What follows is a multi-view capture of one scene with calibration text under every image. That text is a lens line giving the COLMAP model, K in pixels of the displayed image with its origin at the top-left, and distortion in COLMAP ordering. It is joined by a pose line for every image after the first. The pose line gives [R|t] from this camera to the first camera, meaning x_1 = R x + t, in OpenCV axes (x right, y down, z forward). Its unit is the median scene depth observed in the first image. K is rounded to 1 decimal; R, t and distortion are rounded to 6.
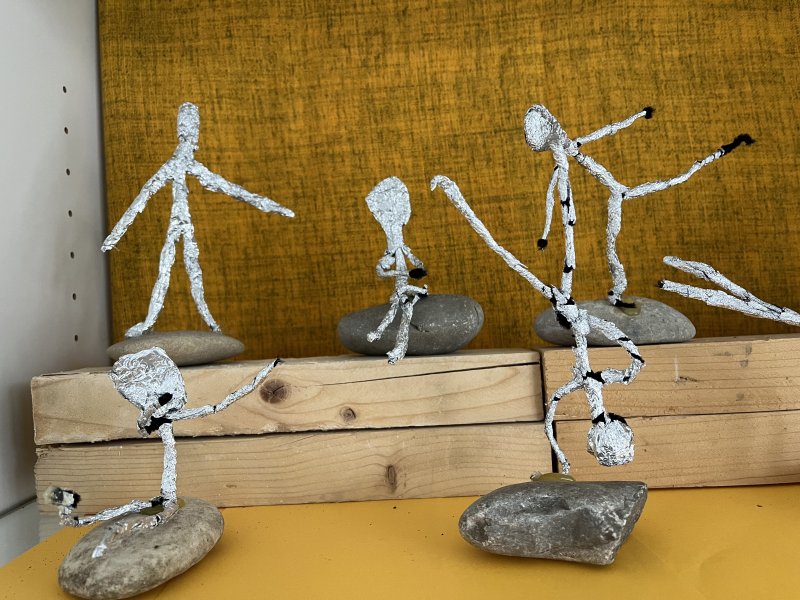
lens RADIAL K [[713.9, 0, 414.2], [0, 713.9, 297.7], [0, 0, 1]] dist [0.052960, -0.108085]
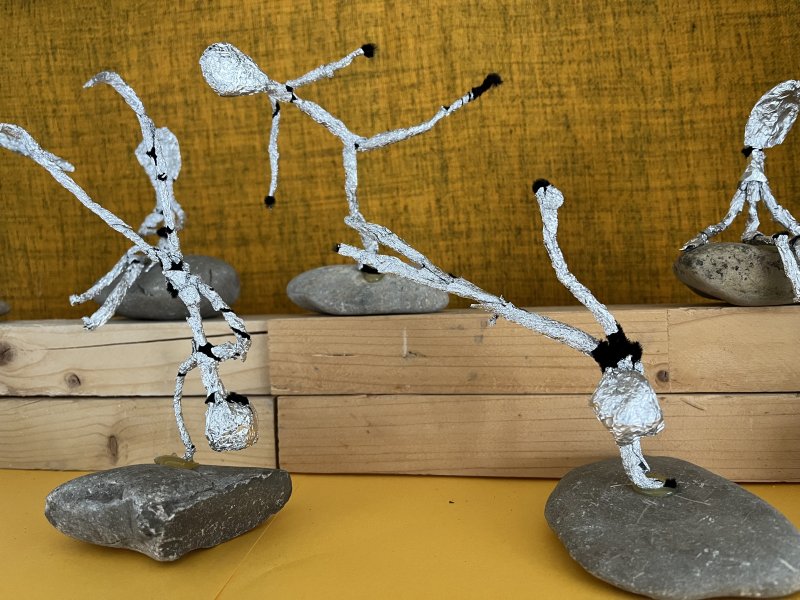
lens RADIAL K [[713.9, 0, 414.2], [0, 713.9, 297.7], [0, 0, 1]] dist [0.052960, -0.108085]
pose [[0.990974, 0.021641, -0.132296, 0.350239], [-0.013772, 0.998097, 0.060111, -0.007575], [0.133345, -0.057746, 0.989386, 0.088677]]
